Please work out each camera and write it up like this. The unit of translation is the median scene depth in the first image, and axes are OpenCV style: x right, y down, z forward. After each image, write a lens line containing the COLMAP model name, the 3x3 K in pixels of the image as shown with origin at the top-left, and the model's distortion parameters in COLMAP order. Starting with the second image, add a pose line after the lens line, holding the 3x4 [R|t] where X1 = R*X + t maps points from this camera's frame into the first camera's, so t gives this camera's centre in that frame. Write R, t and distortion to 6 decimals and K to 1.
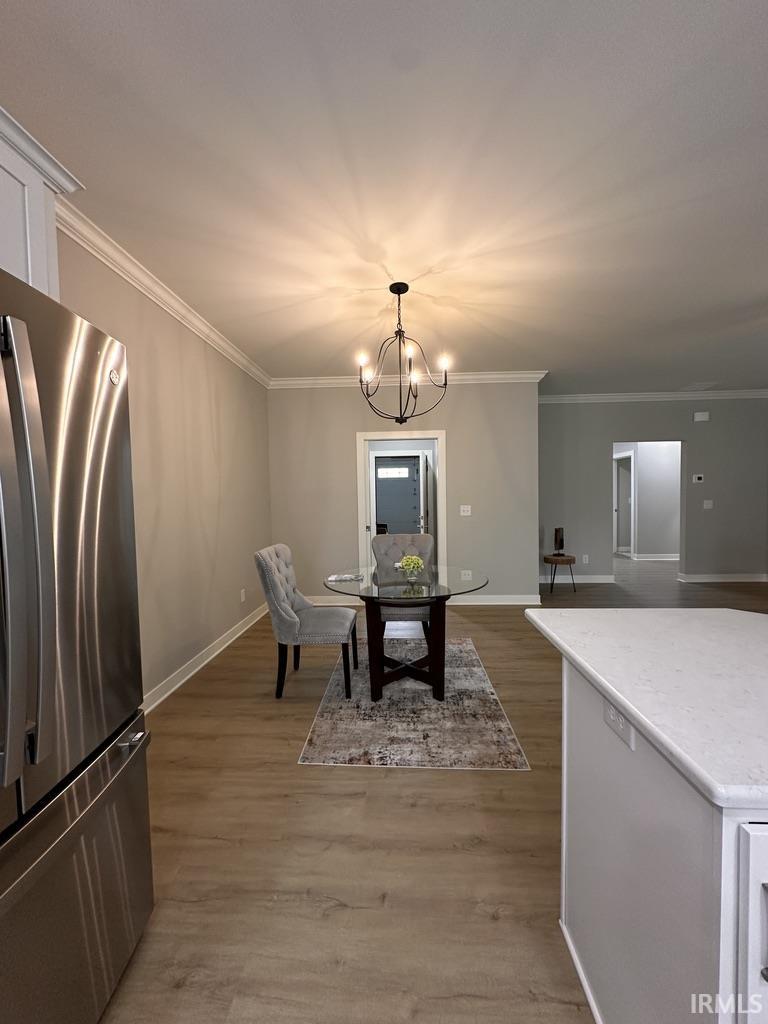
lens RADIAL K [[412.6, 0, 381.9], [0, 412.6, 509.6], [0, 0, 1]] dist [0.002459, 0.000203]
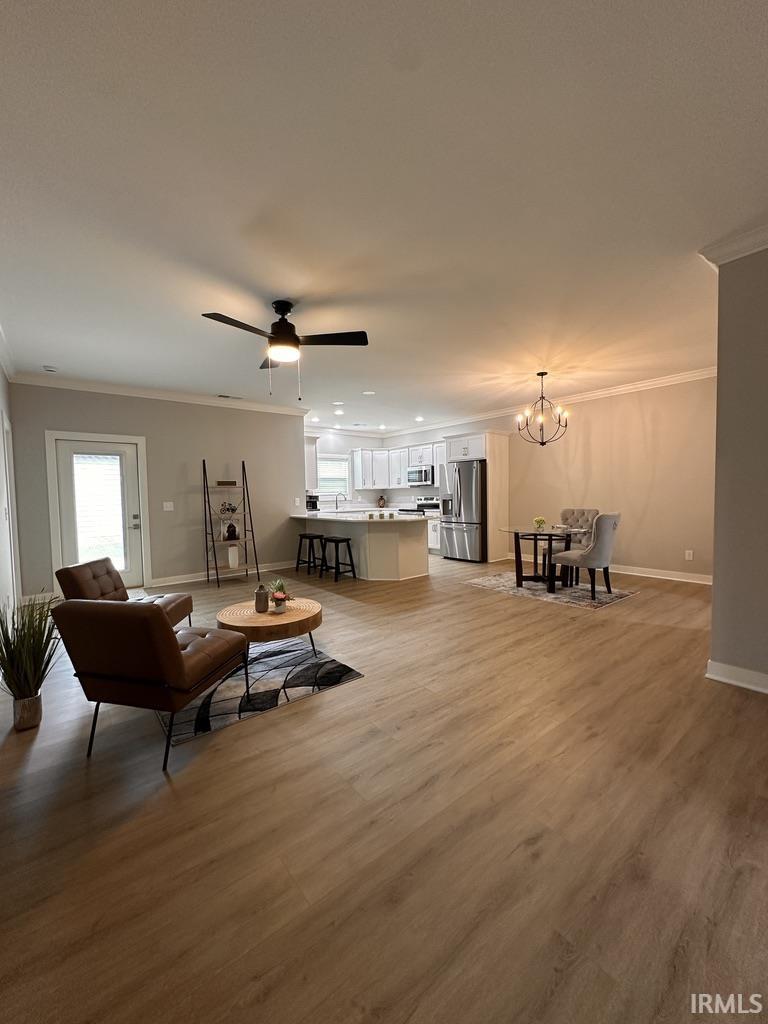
lens RADIAL K [[412.6, 0, 379.3], [0, 412.6, 511.8], [0, 0, 1]] dist [0.002459, 0.000203]
pose [[-0.751230, 0.061146, -0.657202, 2.939525], [0.010625, 0.996691, 0.080586, -0.110973], [0.659955, 0.053556, -0.749394, 3.079318]]
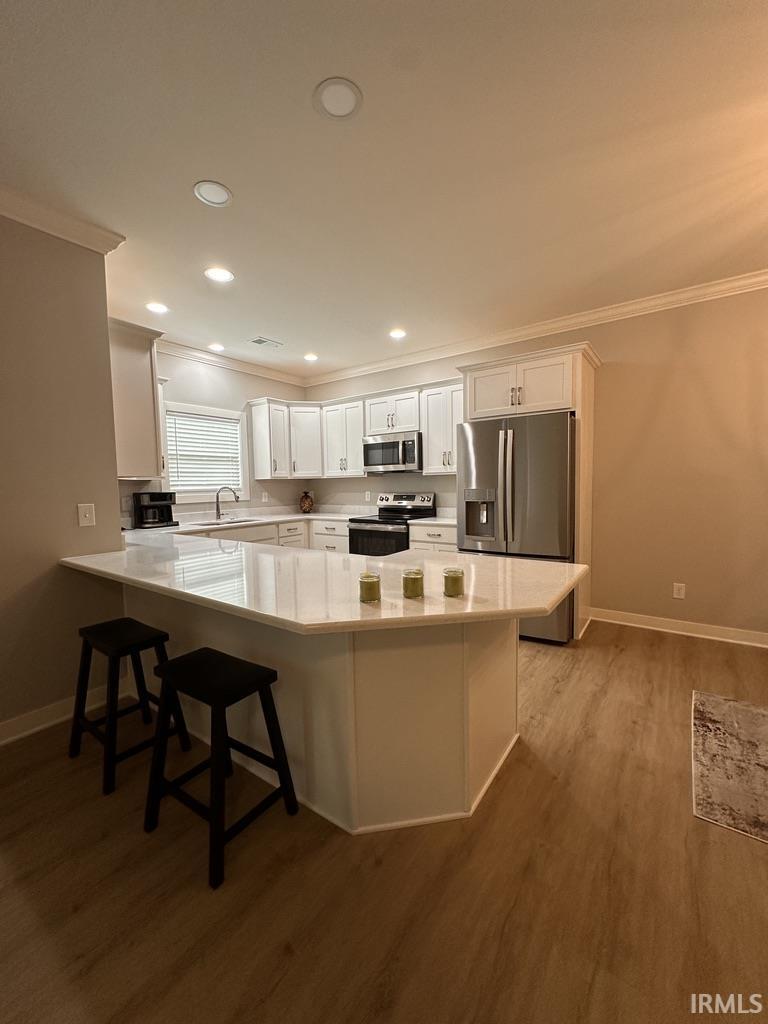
lens RADIAL K [[412.6, 0, 385.1], [0, 412.6, 507.7], [0, 0, 1]] dist [0.002459, 0.000203]
pose [[-0.541268, 0.078838, -0.837146, 1.441779], [0.000388, 0.995618, 0.093511, -0.039237], [0.840850, 0.050290, -0.538926, 0.992788]]
